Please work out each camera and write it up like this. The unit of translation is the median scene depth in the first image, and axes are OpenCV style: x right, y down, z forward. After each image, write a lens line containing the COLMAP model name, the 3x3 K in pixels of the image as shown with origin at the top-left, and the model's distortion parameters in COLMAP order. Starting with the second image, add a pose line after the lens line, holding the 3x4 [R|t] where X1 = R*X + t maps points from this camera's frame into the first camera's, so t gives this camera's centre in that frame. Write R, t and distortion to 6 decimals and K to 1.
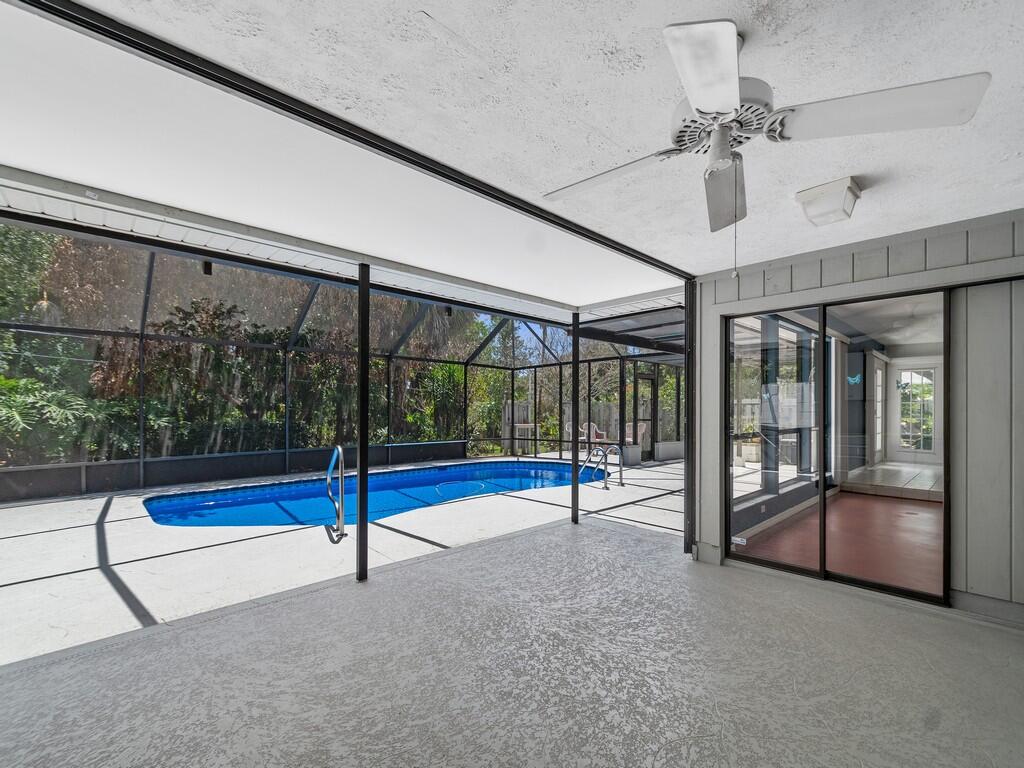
lens RADIAL K [[451.5, 0, 497.0], [0, 451.5, 397.6], [0, 0, 1]] dist [0.001806, 0.000066]
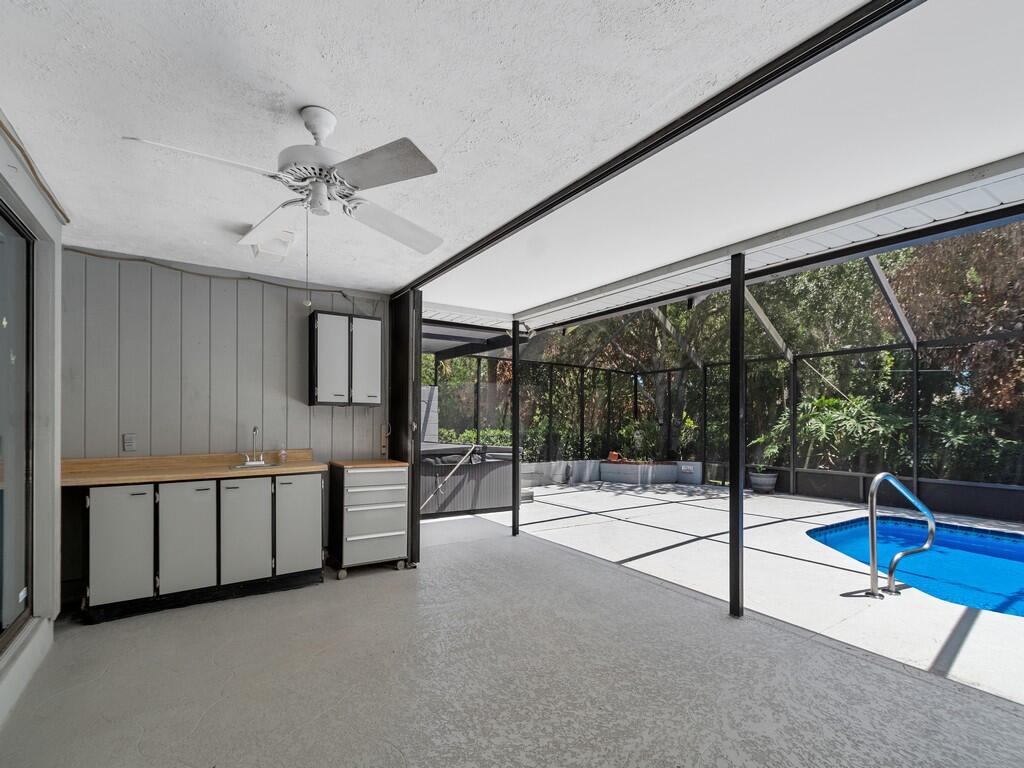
lens RADIAL K [[491.2, 0, 510.6], [0, 491.2, 411.4], [0, 0, 1]] dist [0.002489, -0.000021]
pose [[-0.162837, -0.016067, -0.986522, 0.728772], [0.010719, 0.999780, -0.018052, 0.020055], [0.986595, -0.013514, -0.162629, 0.735466]]
